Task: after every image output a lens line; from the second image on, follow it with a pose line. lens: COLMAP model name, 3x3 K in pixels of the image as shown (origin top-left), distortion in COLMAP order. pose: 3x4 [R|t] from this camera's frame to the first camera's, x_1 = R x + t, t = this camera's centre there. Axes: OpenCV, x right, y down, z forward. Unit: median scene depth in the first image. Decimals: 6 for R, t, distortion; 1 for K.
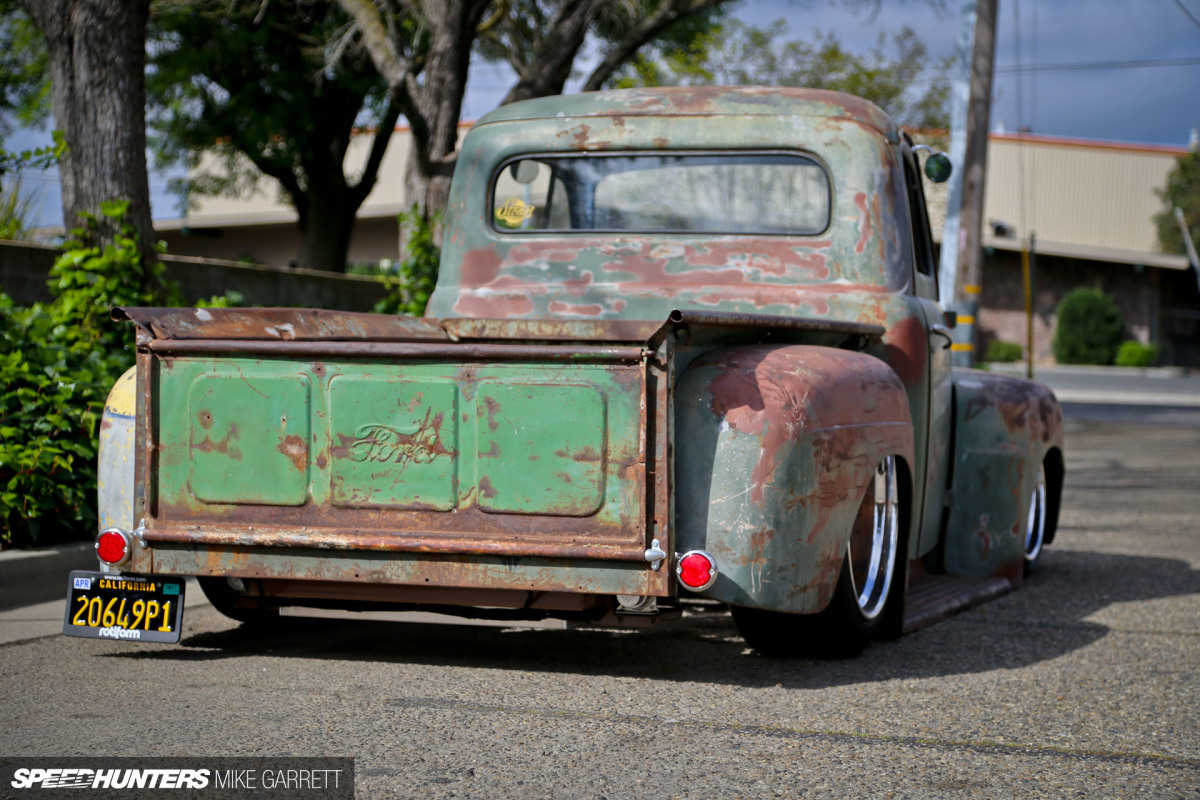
lens RADIAL K [[2608.6, 0, 600.0], [0, 2608.6, 400.0], [0, 0, 1]] dist [0.434533, -0.385485]
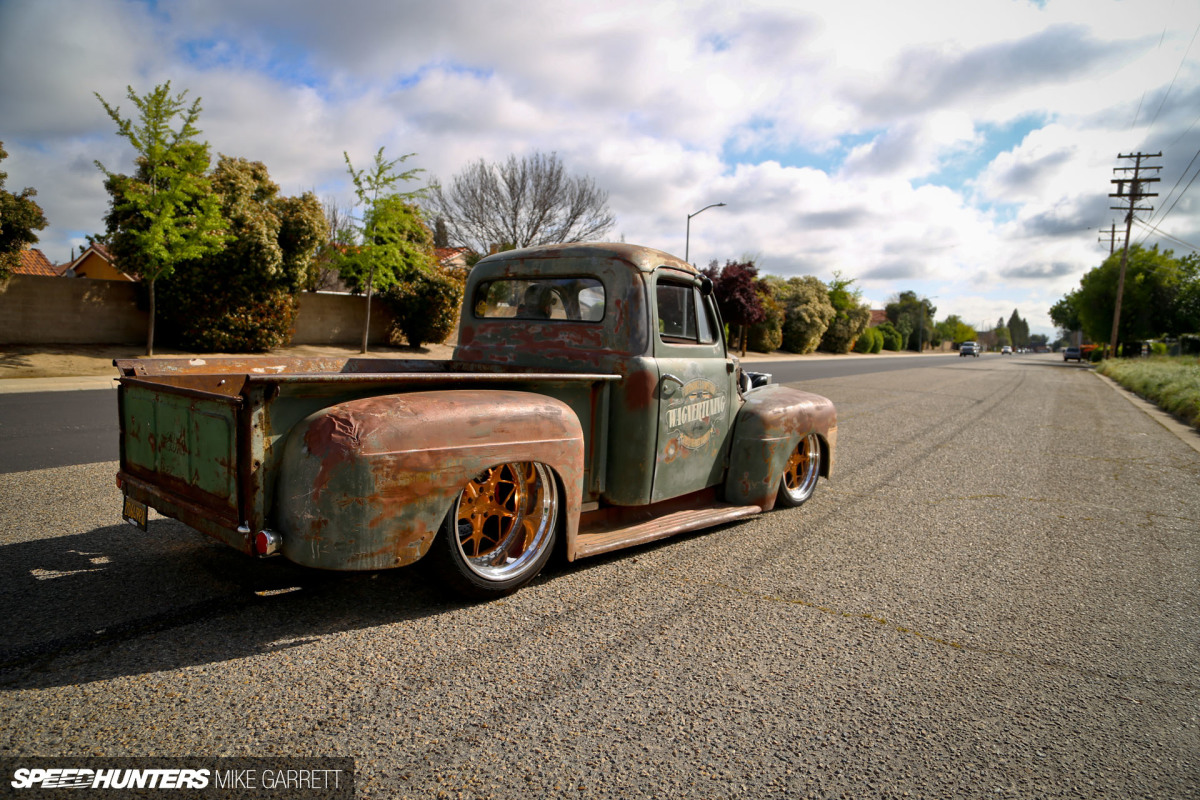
lens RADIAL K [[809.8, 0, 600.0], [0, 809.8, 400.0], [0, 0, 1]] dist [-0.121891, 0.059098]
pose [[0.926595, 0.052209, -0.372419, 0.375660], [-0.035880, 0.998072, 0.050647, -0.048359], [0.374346, -0.033567, 0.926682, 0.616290]]
